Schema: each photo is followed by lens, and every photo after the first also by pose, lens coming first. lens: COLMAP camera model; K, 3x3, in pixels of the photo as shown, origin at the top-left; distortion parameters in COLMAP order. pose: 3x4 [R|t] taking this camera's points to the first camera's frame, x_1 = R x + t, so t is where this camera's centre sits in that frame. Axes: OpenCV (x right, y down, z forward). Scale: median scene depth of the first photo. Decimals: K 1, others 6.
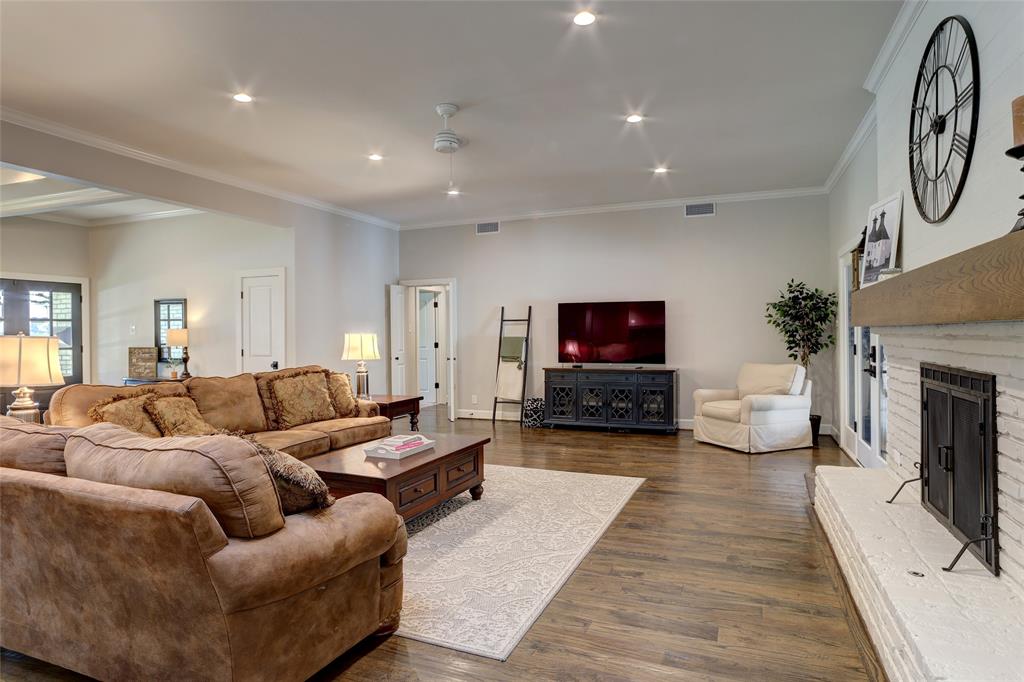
lens RADIAL K [[582.8, 0, 511.2], [0, 582.8, 336.2], [0, 0, 1]] dist [-0.028966, 0.008581]
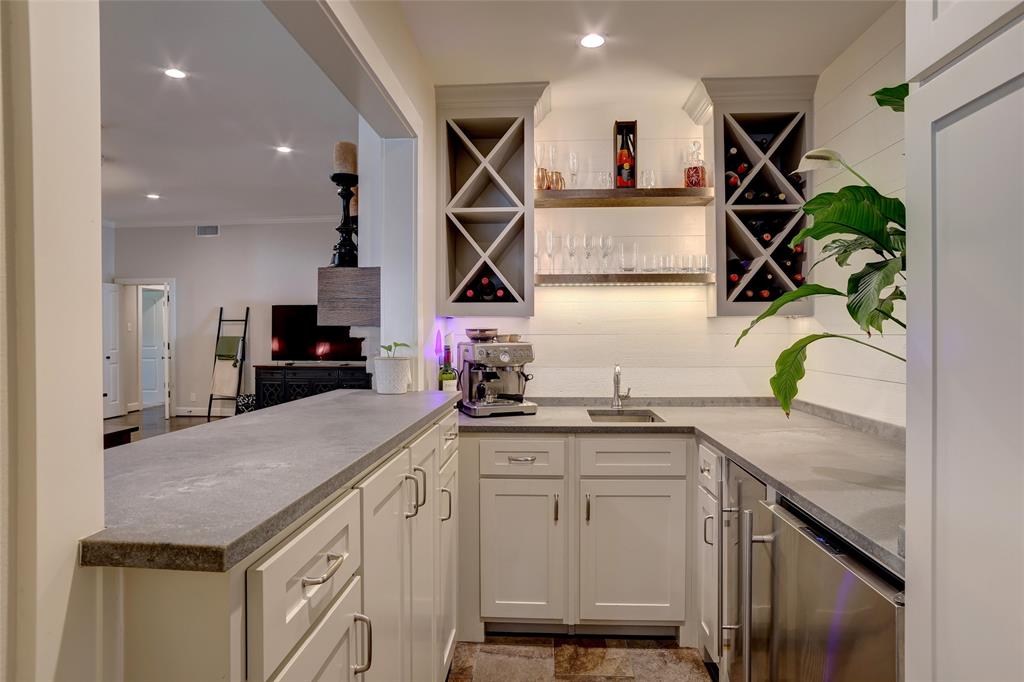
lens RADIAL K [[582.8, 0, 509.0], [0, 582.8, 335.8], [0, 0, 1]] dist [-0.028966, 0.008581]
pose [[0.957251, 0.002672, 0.289246, 0.183315], [-0.003704, 0.999989, 0.003018, -0.004832], [-0.289235, -0.003960, 0.957250, -0.141795]]
